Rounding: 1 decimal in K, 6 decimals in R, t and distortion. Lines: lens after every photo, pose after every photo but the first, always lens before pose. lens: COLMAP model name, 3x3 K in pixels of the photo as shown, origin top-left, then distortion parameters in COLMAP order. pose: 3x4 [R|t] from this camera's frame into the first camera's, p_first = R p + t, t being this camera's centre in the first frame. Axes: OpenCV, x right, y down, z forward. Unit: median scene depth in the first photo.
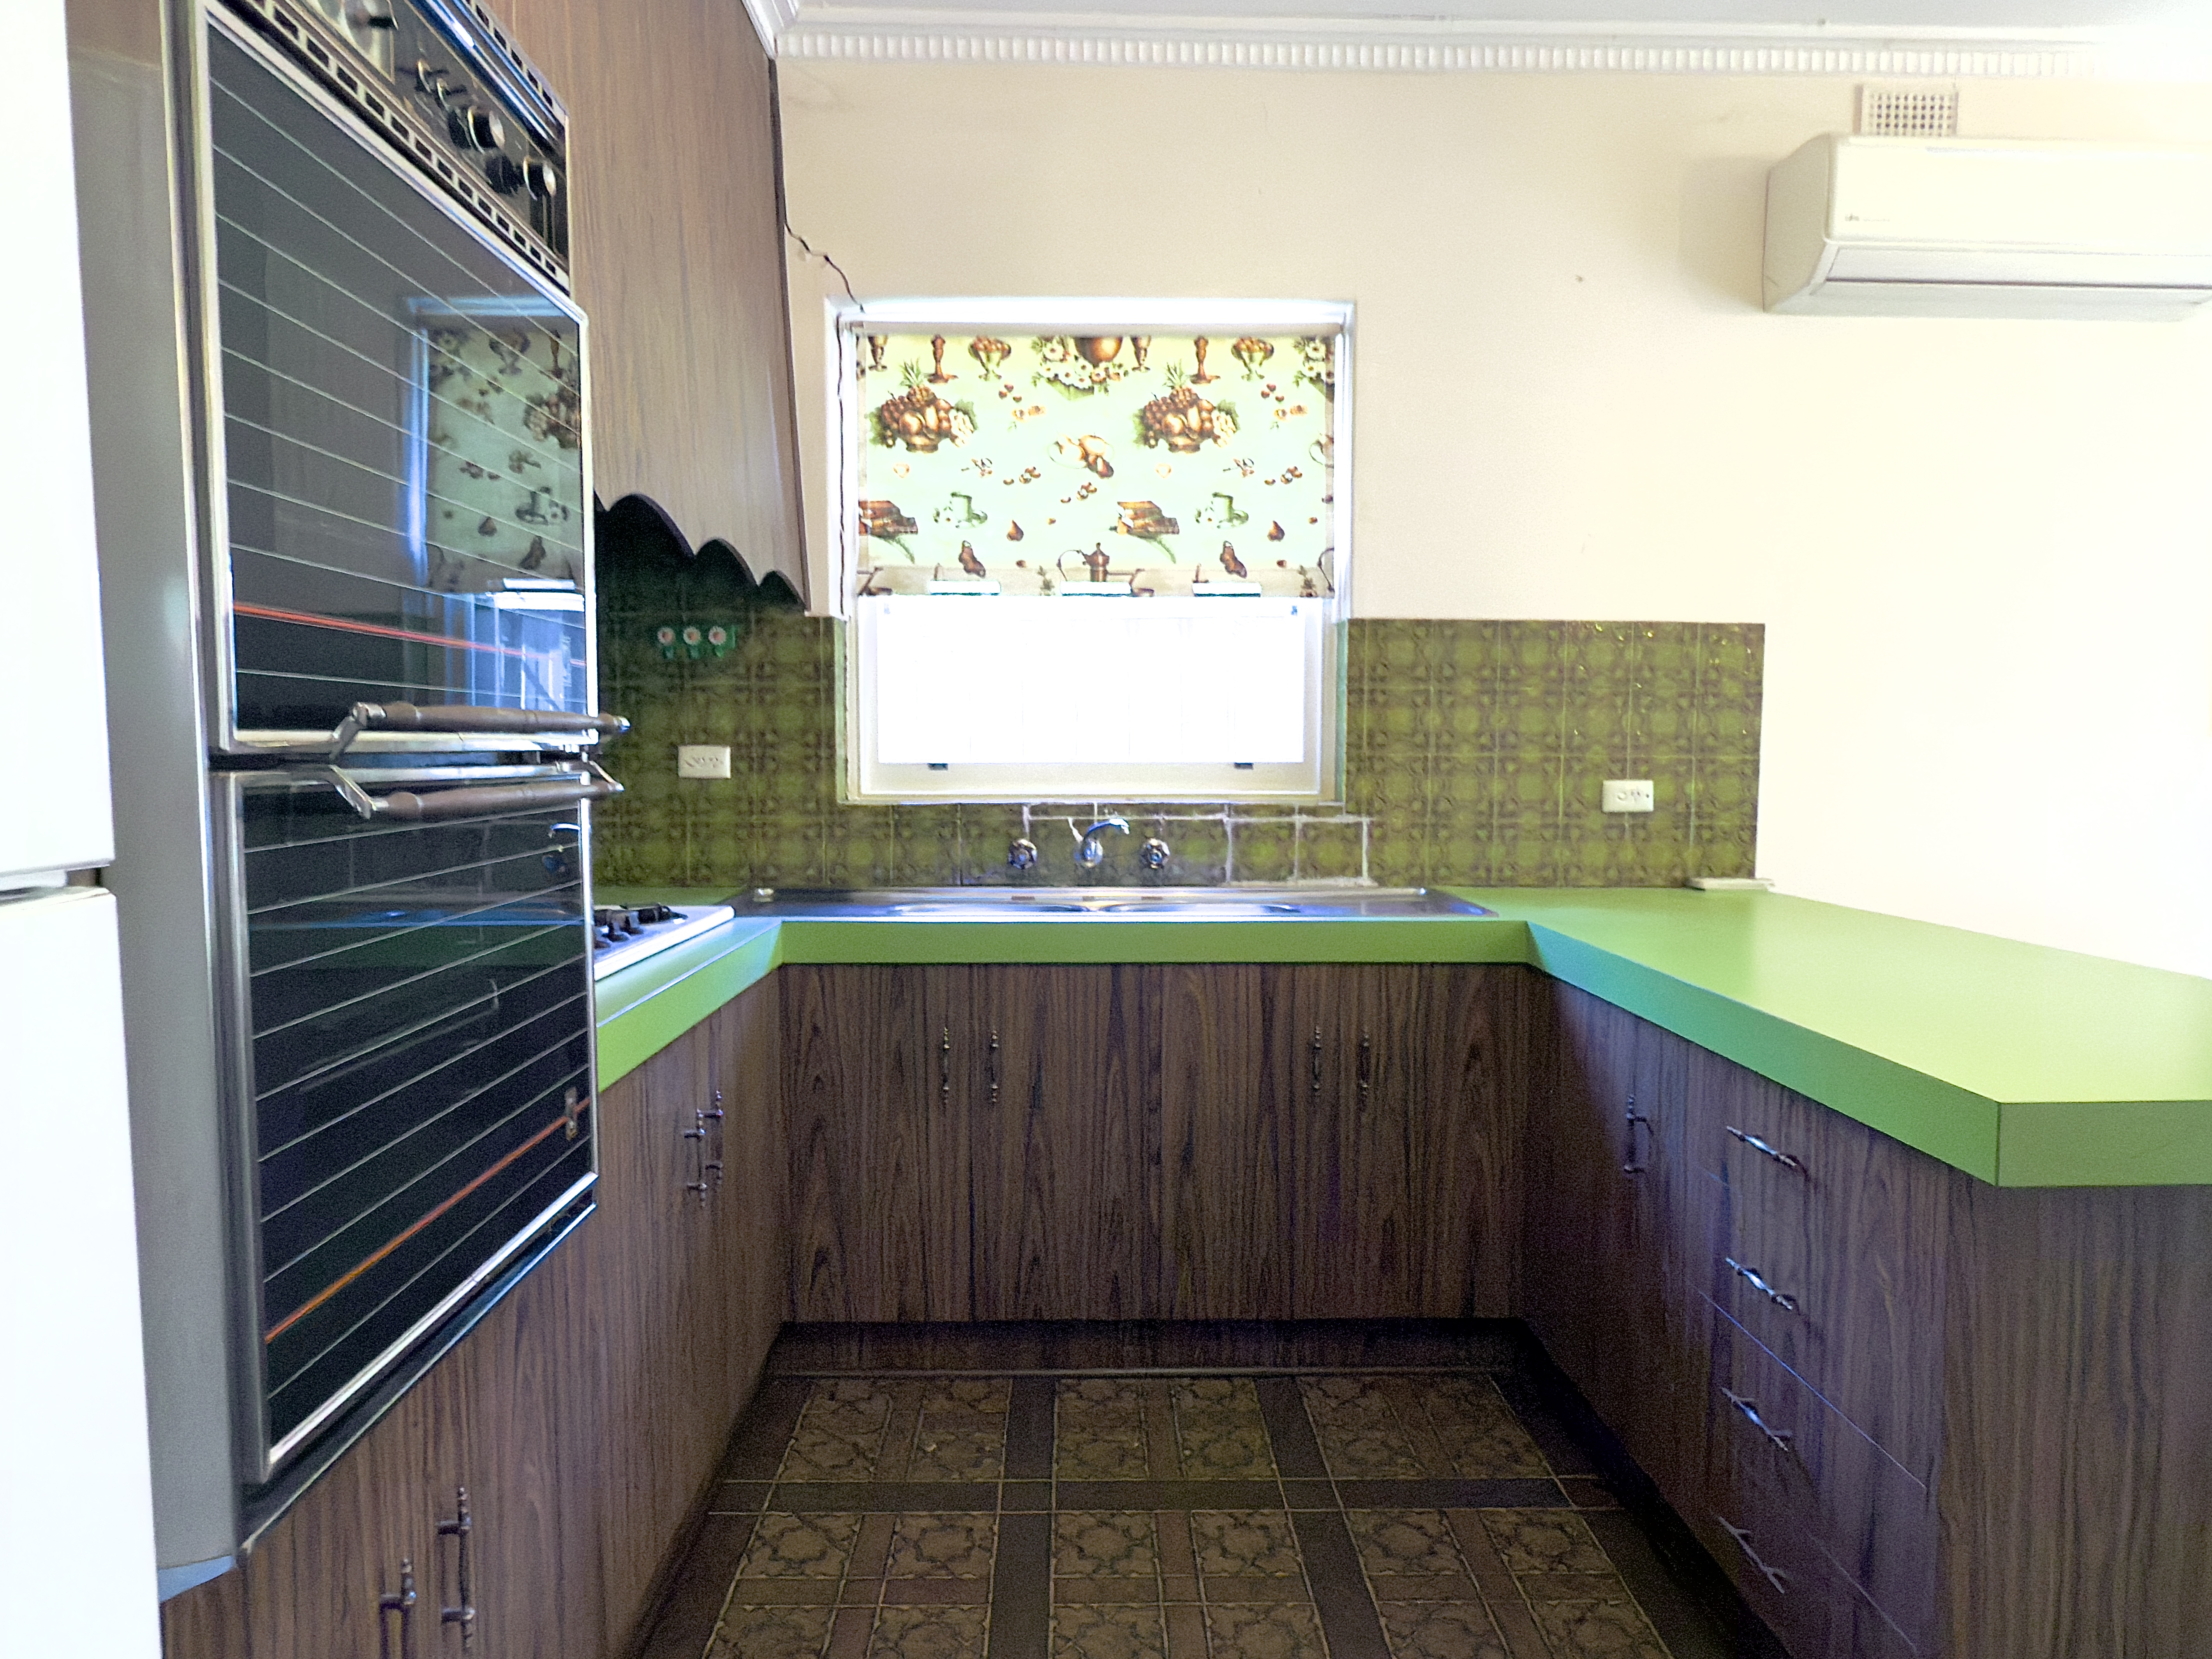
lens RADIAL K [[1238.5, 0, 1106.0], [0, 1238.5, 829.5], [0, 0, 1]] dist [-0.000007, 0.002169]
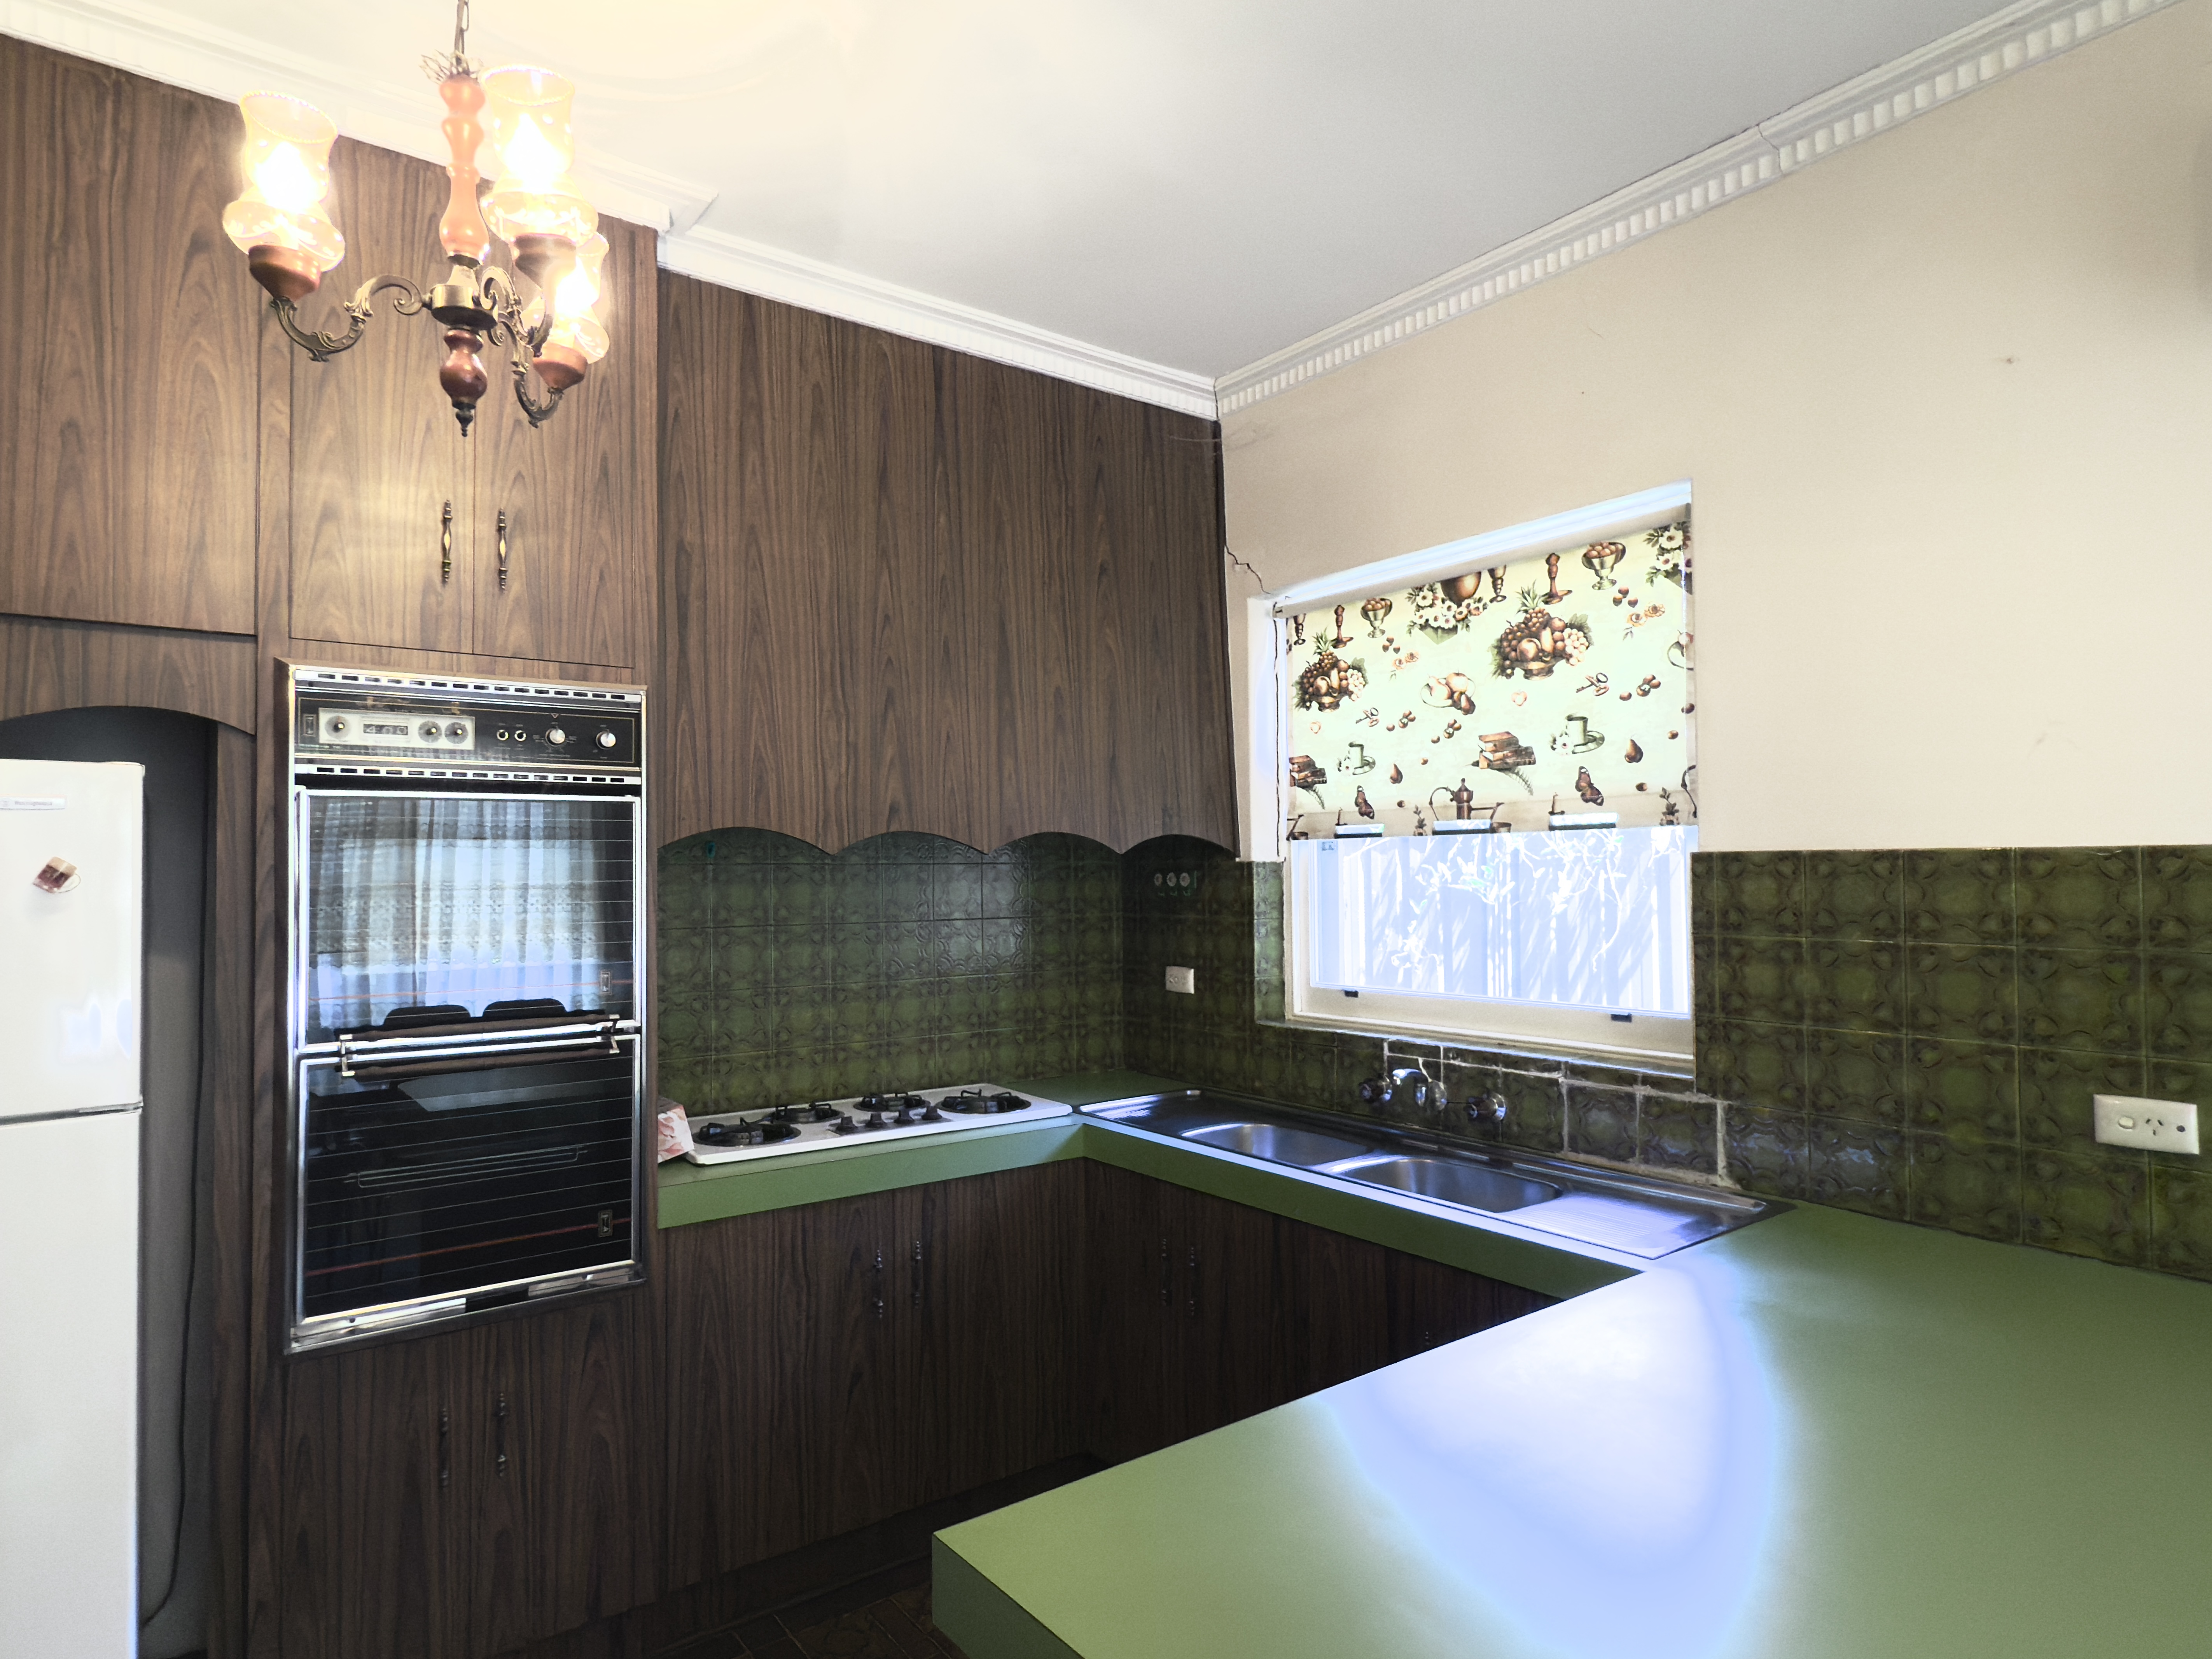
lens RADIAL K [[1244.7, 0, 1066.4], [0, 1244.7, 837.0], [0, 0, 1]] dist [0.002772, -0.000073]
pose [[0.570412, -0.032798, -0.820703, 0.631237], [-0.042031, 0.996728, -0.069044, -0.104756], [0.820282, 0.073878, 0.567167, 0.183563]]
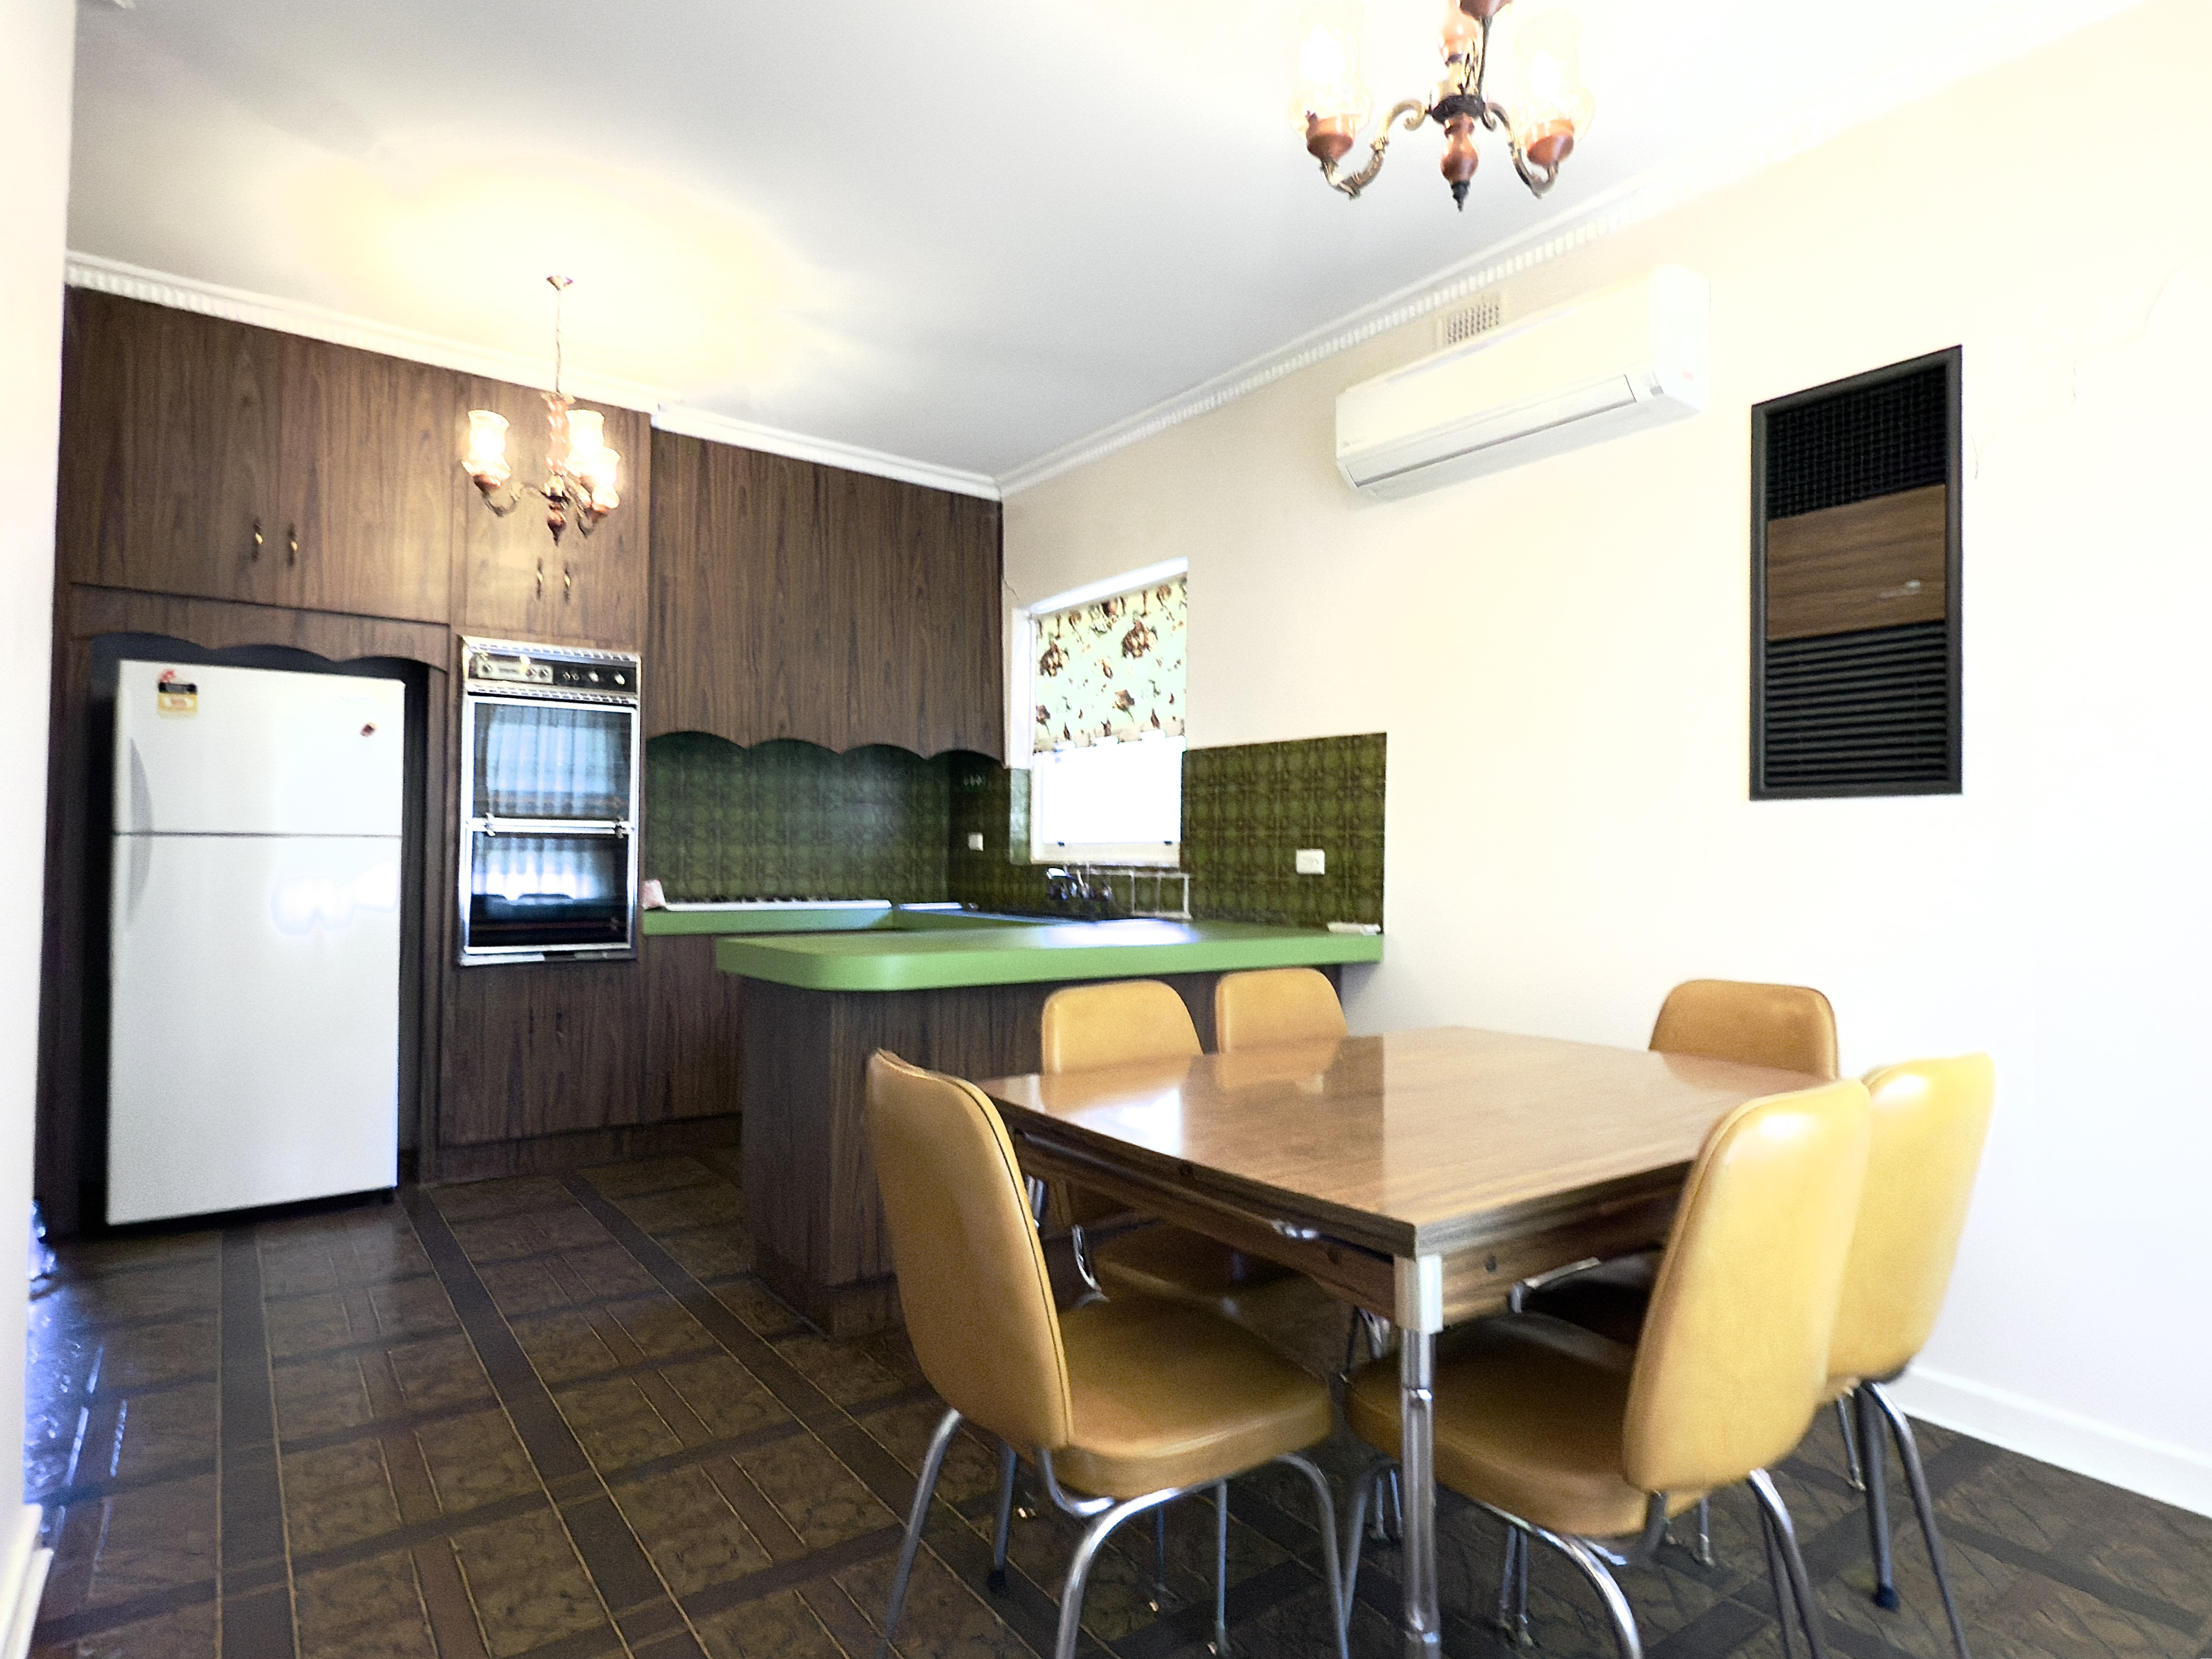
lens RADIAL K [[1203.7, 0, 1106.0], [0, 1203.7, 829.5], [0, 0, 1]] dist [-0.001688, 0.001748]
pose [[0.580024, -0.015651, -0.814449, 1.385677], [-0.059633, 0.996317, -0.061615, 0.033830], [0.812414, 0.084306, 0.576954, 0.032078]]
